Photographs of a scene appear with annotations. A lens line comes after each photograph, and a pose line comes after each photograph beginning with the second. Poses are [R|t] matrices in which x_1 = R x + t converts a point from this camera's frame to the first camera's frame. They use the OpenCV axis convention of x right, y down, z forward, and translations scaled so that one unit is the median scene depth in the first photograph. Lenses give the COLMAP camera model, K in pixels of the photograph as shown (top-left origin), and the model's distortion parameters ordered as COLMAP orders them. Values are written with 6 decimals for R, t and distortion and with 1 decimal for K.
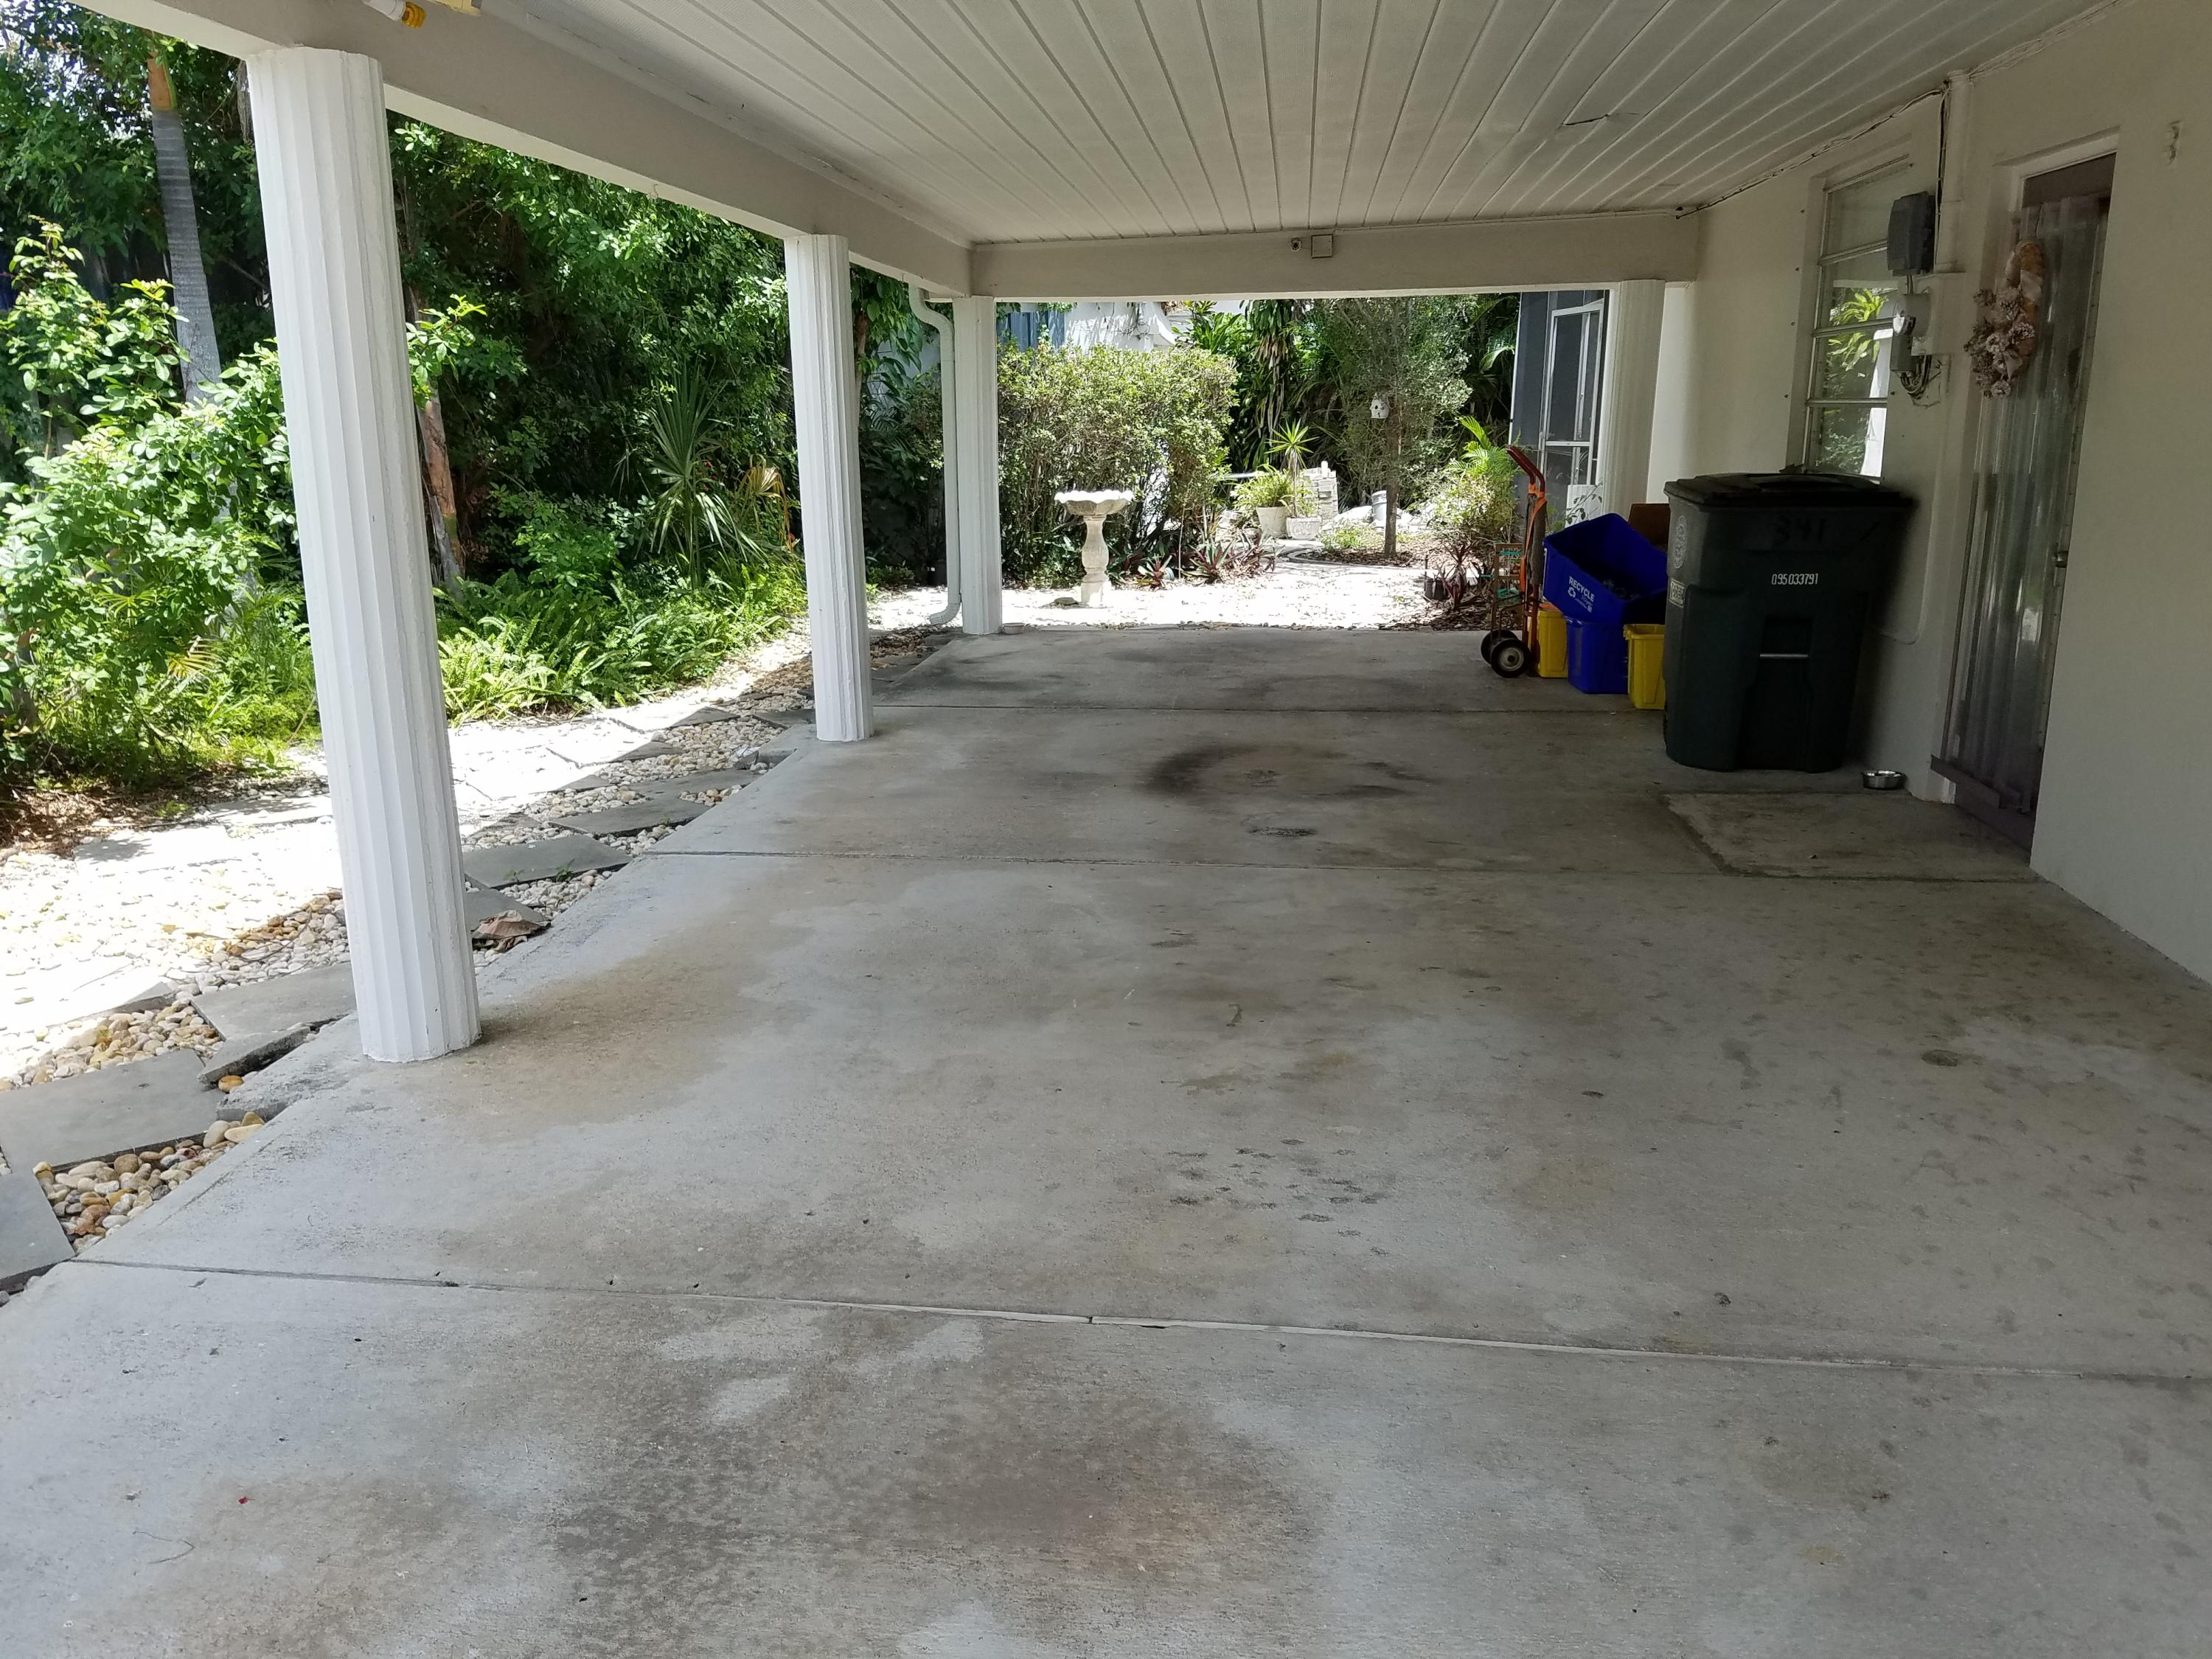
lens RADIAL K [[1711.1, 0, 1096.2], [0, 1711.1, 826.0], [0, 0, 1]] dist [0.185309, -0.363586]
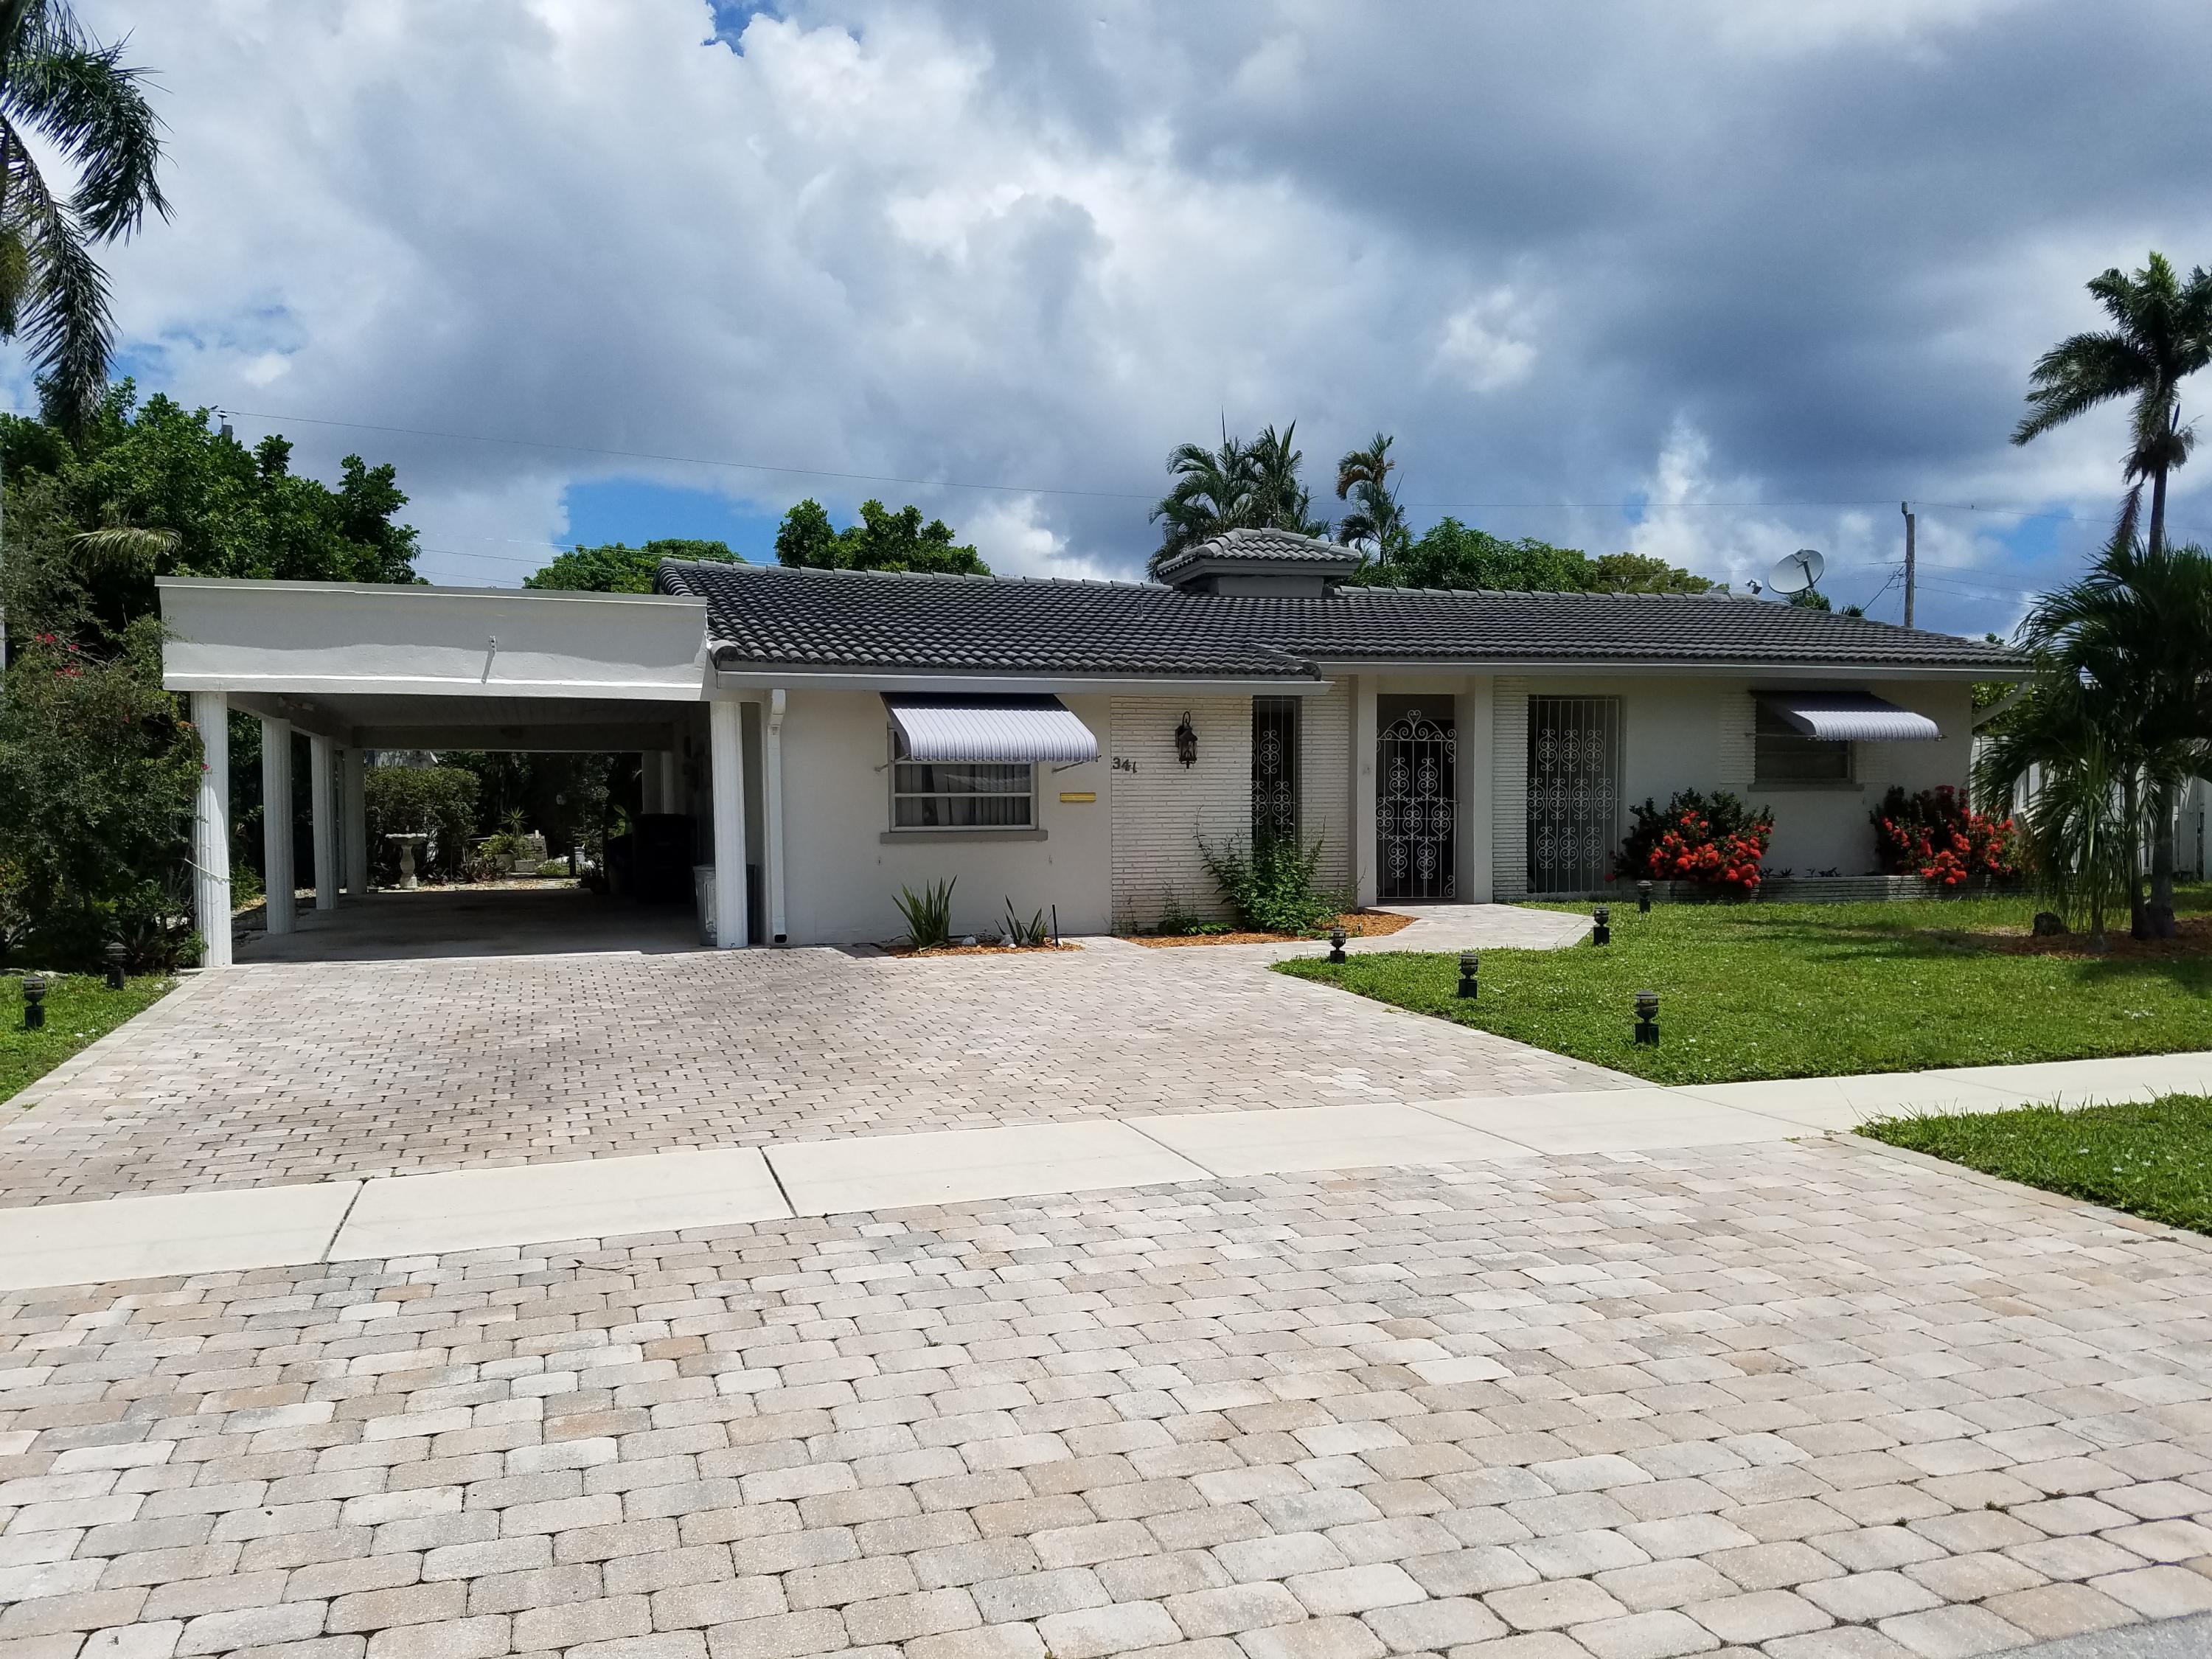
lens RADIAL K [[1670.0, 0, 1094.7], [0, 1670.0, 858.1], [0, 0, 1]] dist [0.107344, -0.095964]
pose [[0.910263, -0.013179, 0.413820, -0.073569], [0.098209, 0.977841, -0.184885, 0.234063], [-0.402214, 0.208935, 0.891387, -0.916337]]
